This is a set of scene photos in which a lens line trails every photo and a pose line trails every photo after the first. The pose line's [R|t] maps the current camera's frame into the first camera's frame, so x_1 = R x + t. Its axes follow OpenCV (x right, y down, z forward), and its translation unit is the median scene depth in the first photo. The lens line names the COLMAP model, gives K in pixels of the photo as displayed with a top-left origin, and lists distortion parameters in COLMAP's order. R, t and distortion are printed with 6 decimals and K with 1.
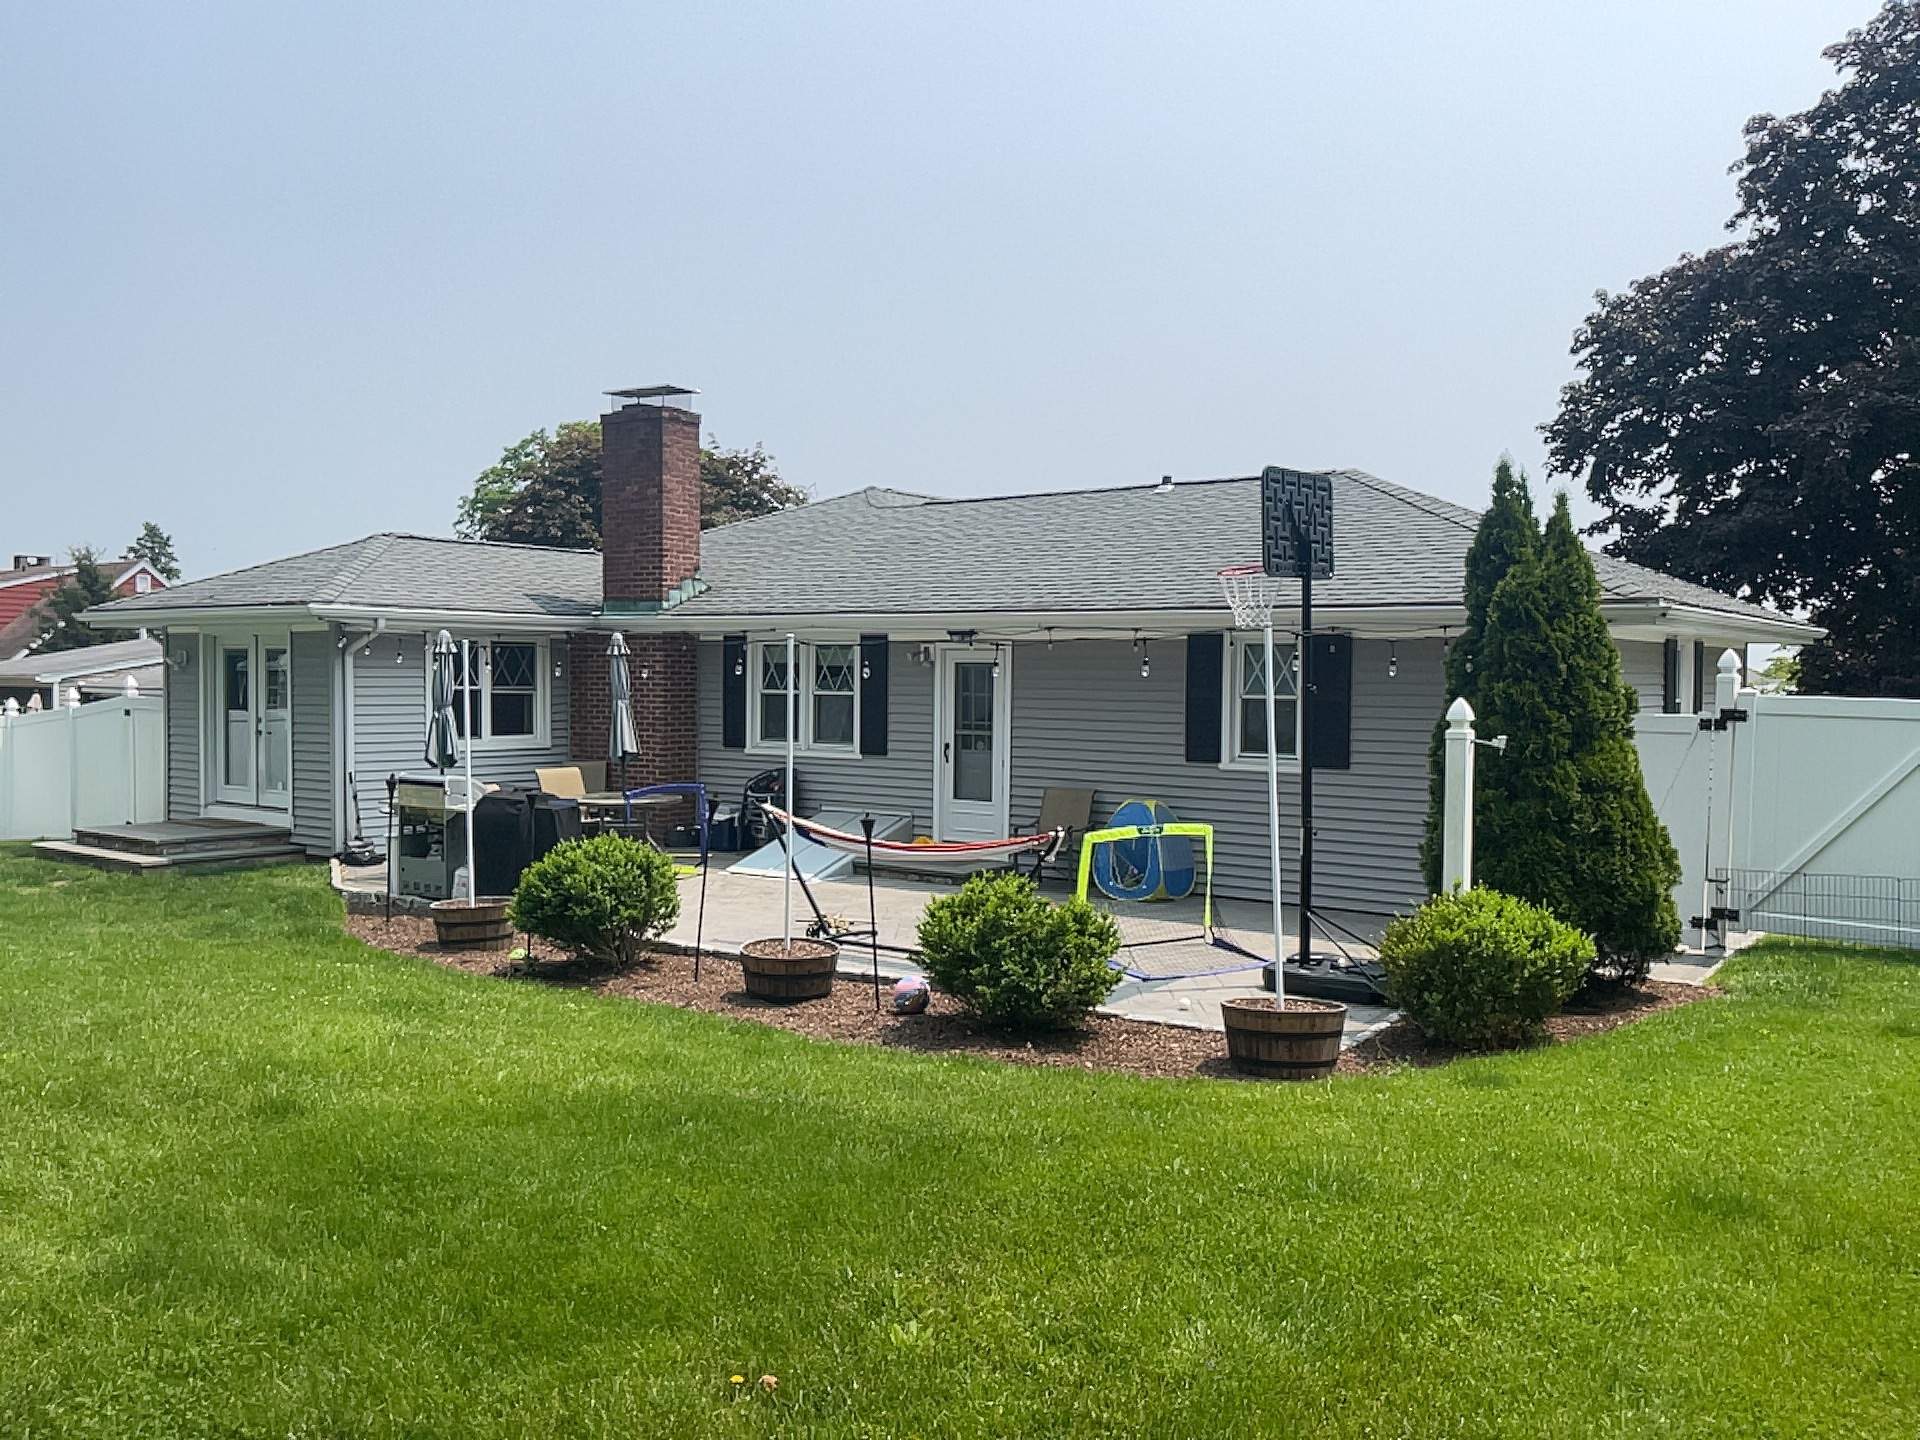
lens RADIAL K [[1435.0, 0, 969.1], [0, 1435.0, 715.3], [0, 0, 1]] dist [0.065139, -0.096187]
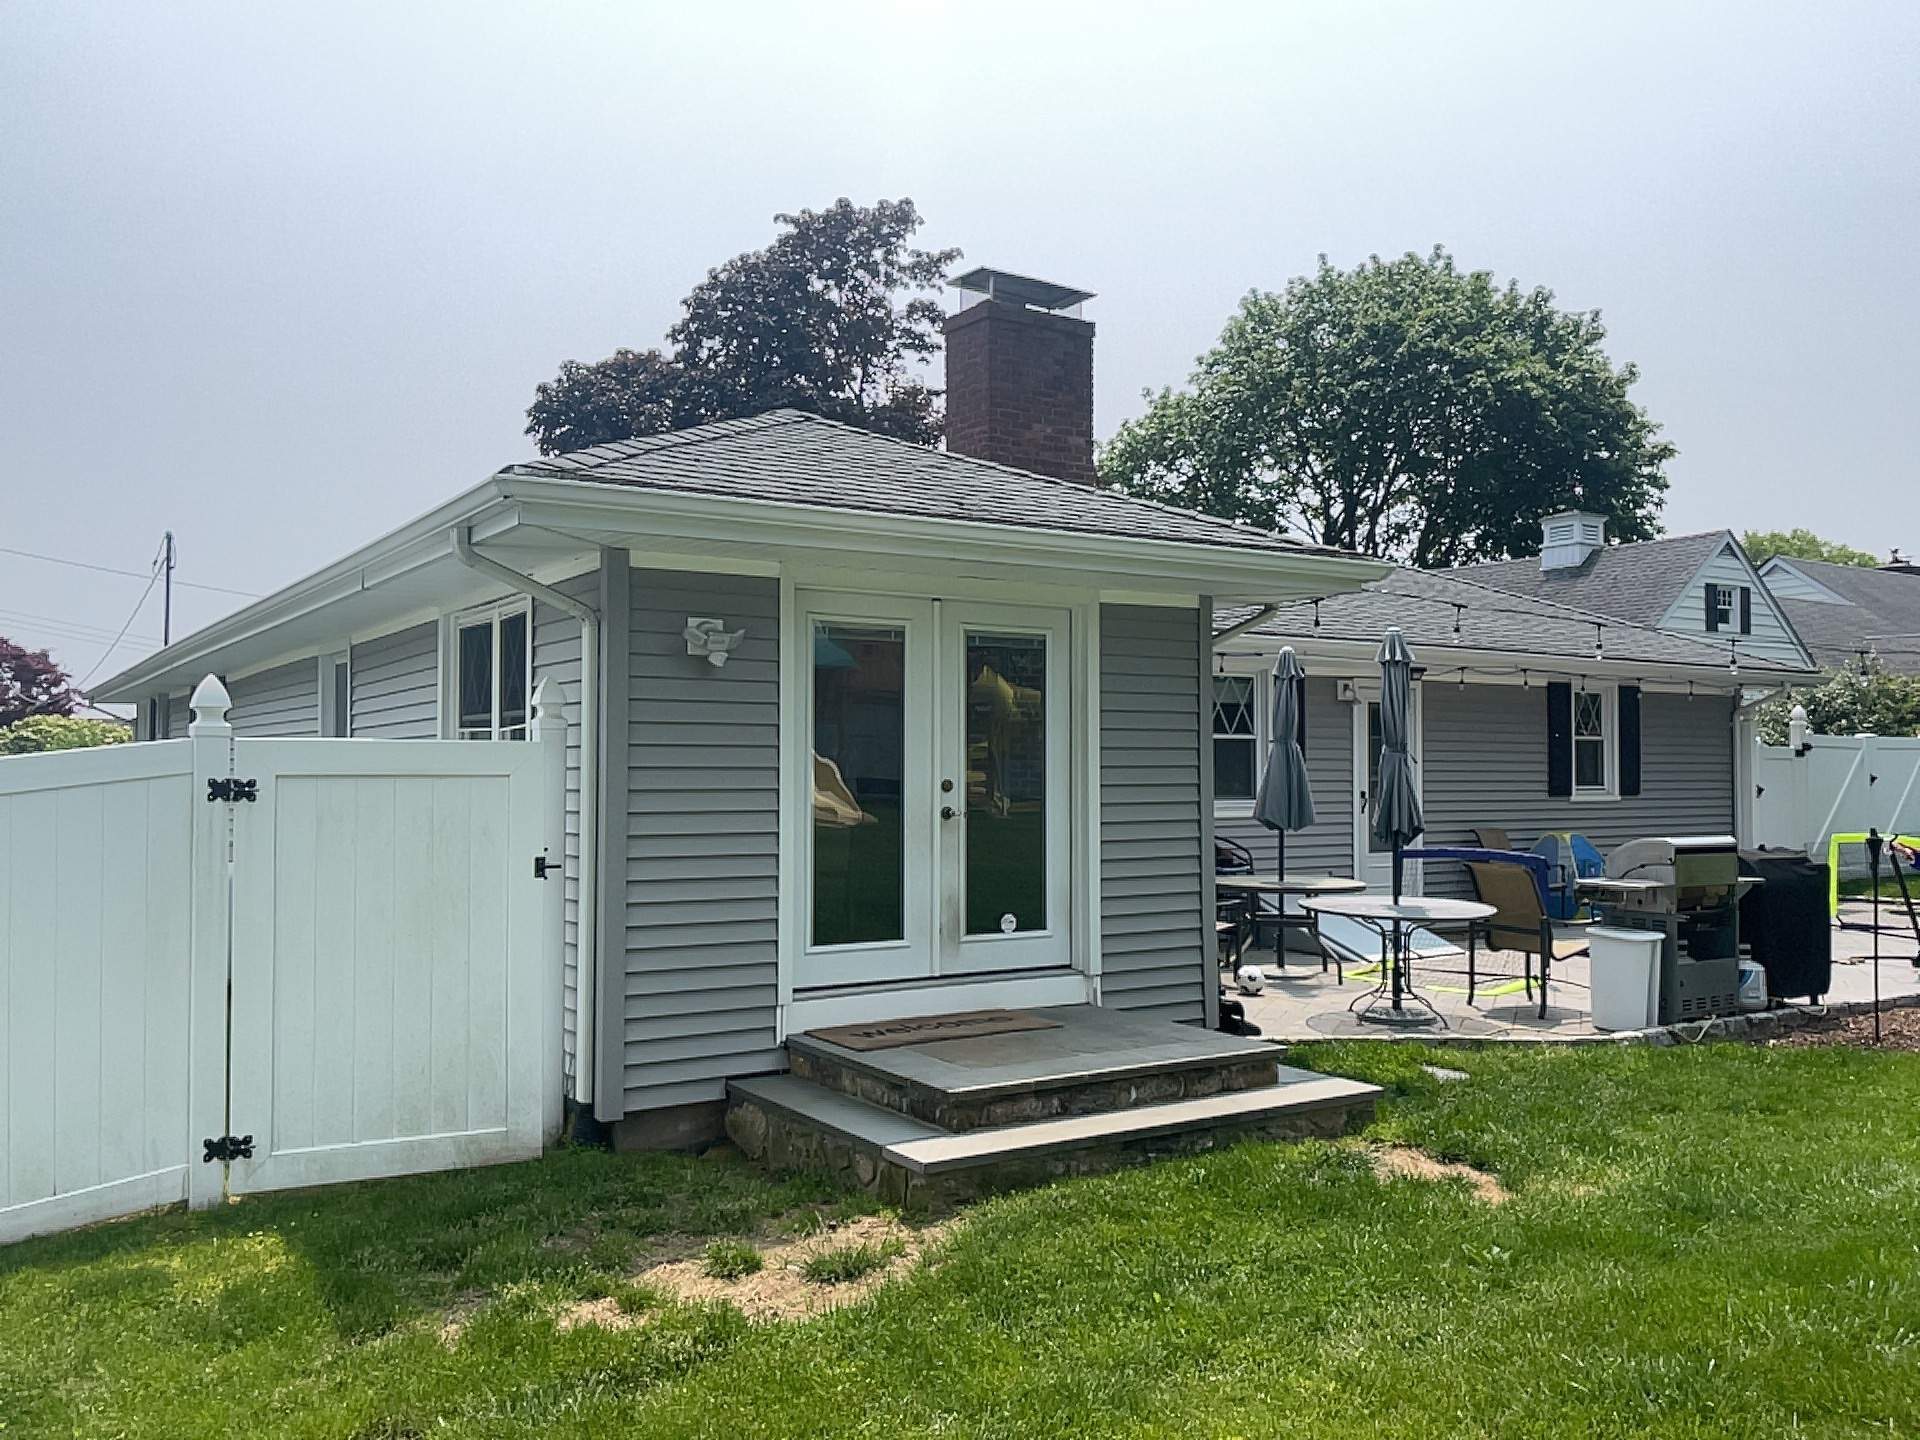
lens RADIAL K [[1435.0, 0, 969.1], [0, 1435.0, 715.3], [0, 0, 1]] dist [0.065139, -0.096187]
pose [[0.391134, 0.020359, 0.920109, -1.048966], [0.029049, 0.998984, -0.034453, -0.005209], [-0.919875, 0.040203, 0.390145, 0.960541]]
